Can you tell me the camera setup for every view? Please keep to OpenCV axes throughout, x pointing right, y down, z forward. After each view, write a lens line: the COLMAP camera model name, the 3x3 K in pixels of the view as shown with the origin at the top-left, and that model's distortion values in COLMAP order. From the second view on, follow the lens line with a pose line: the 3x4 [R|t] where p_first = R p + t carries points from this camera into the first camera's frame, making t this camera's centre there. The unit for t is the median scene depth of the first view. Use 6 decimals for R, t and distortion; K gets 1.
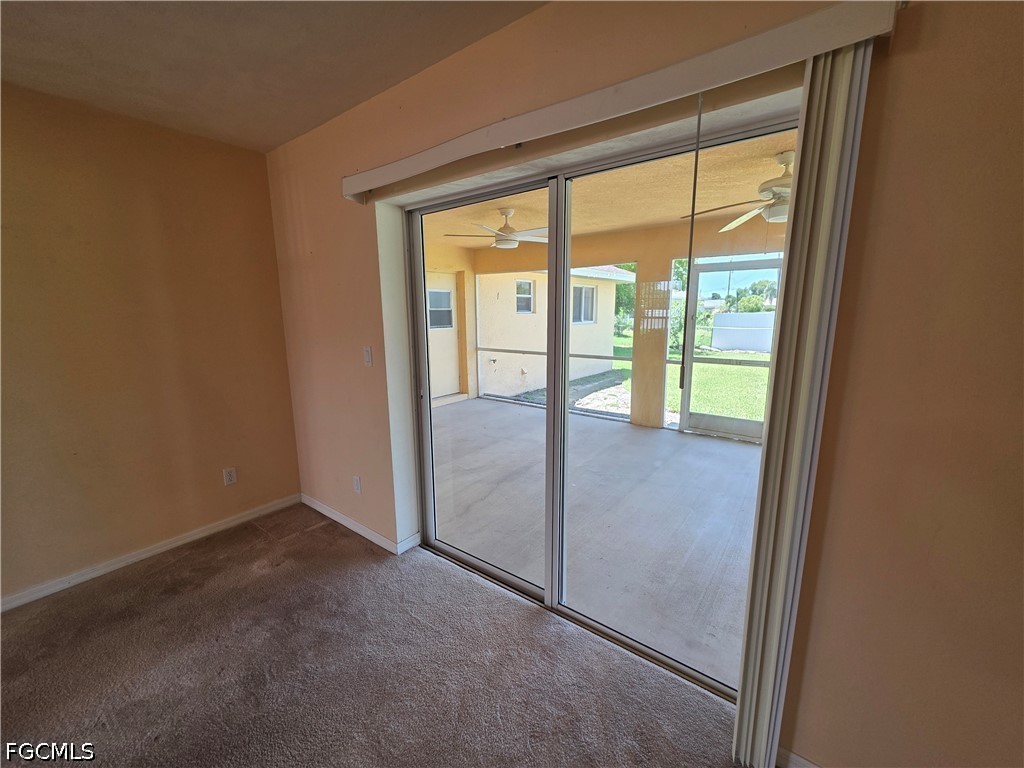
lens RADIAL K [[408.3, 0, 509.2], [0, 408.3, 381.7], [0, 0, 1]] dist [0.002409, -0.000475]
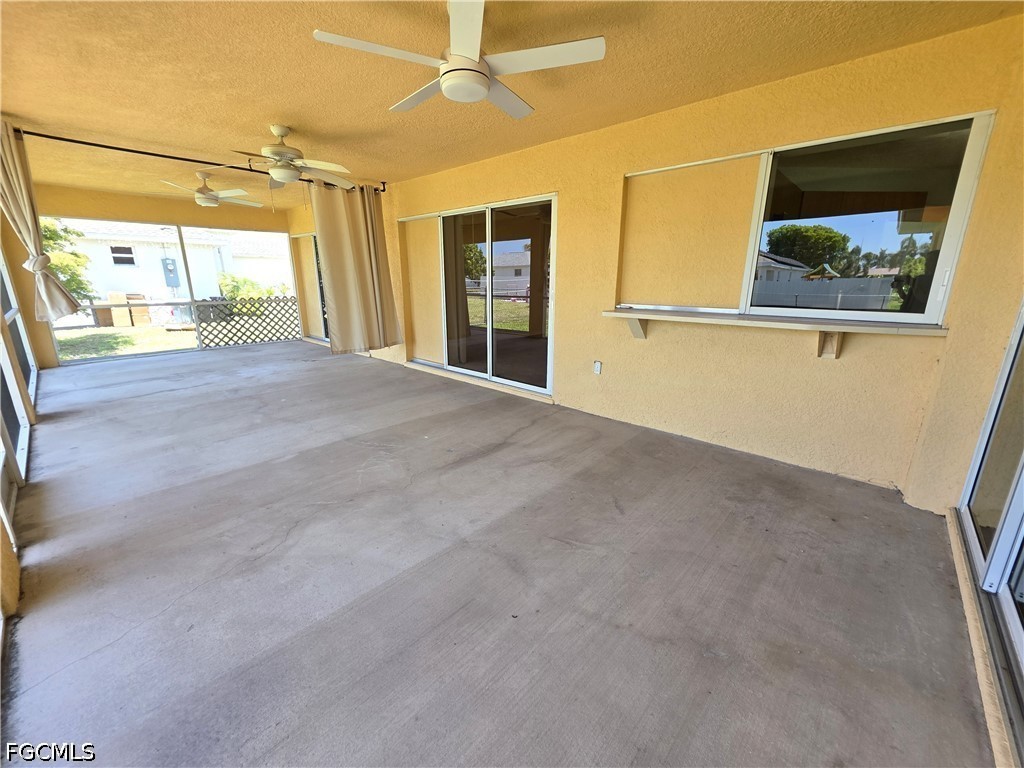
lens RADIAL K [[408.3, 0, 509.2], [0, 408.3, 381.7], [0, 0, 1]] dist [0.002409, -0.000475]
pose [[-0.995862, -0.019206, 0.088821, -0.105315], [0.018921, 0.912169, 0.409376, -0.227250], [-0.088882, 0.409363, -0.908032, 1.602047]]
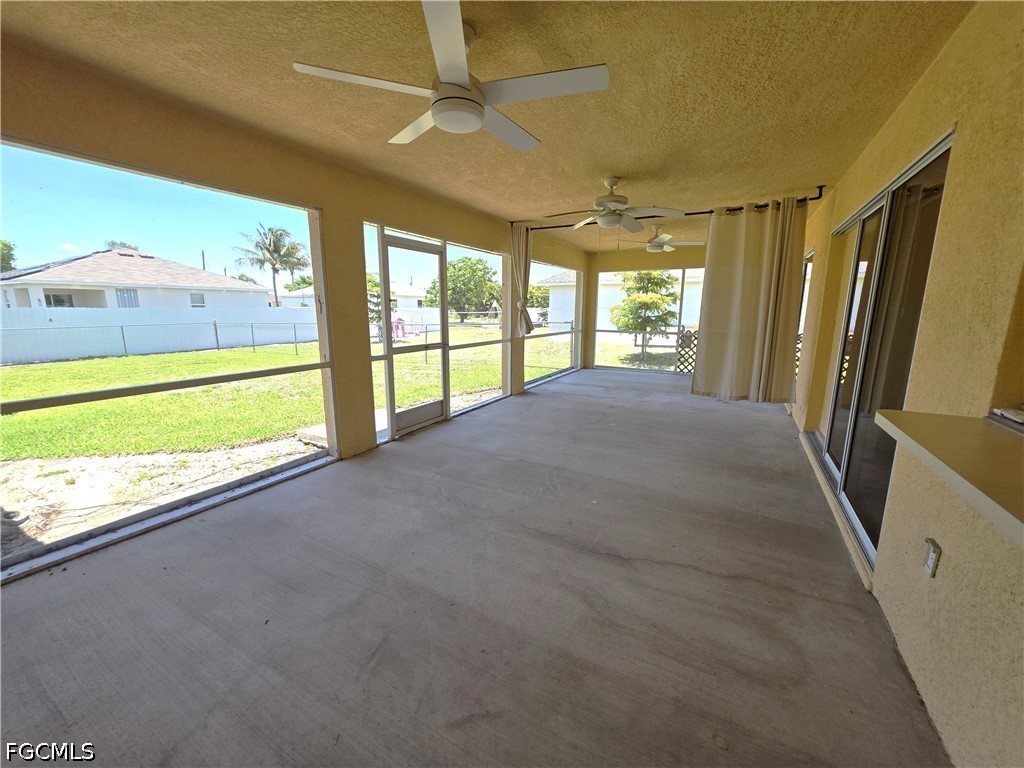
lens RADIAL K [[408.3, 0, 509.2], [0, 408.3, 381.7], [0, 0, 1]] dist [0.002409, -0.000475]
pose [[-0.137406, -0.171716, 0.975517, -0.501052], [0.165813, 0.966973, 0.193568, -0.142867], [-0.976538, 0.188351, -0.104396, 1.071009]]
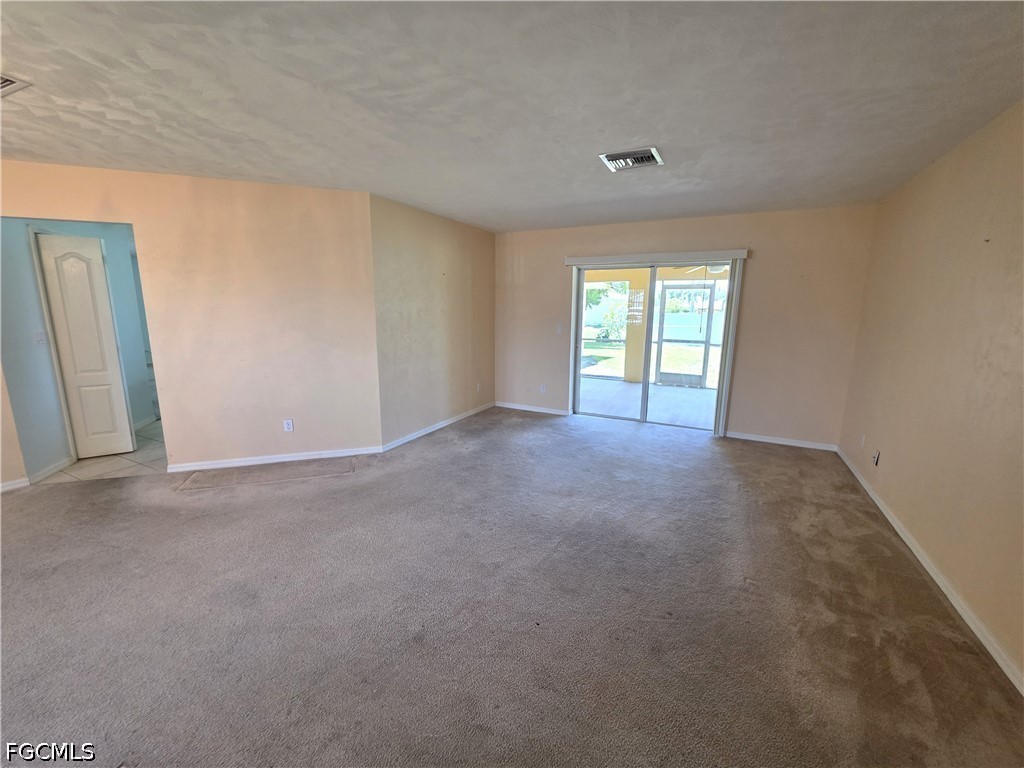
lens RADIAL K [[412.7, 0, 511.9], [0, 412.7, 382.0], [0, 0, 1]] dist [0.002303, -0.000384]
pose [[0.985018, -0.011903, 0.172040, -0.574194], [0.010979, 0.999920, 0.006317, 0.125180], [-0.172101, -0.004333, 0.985070, -0.719363]]
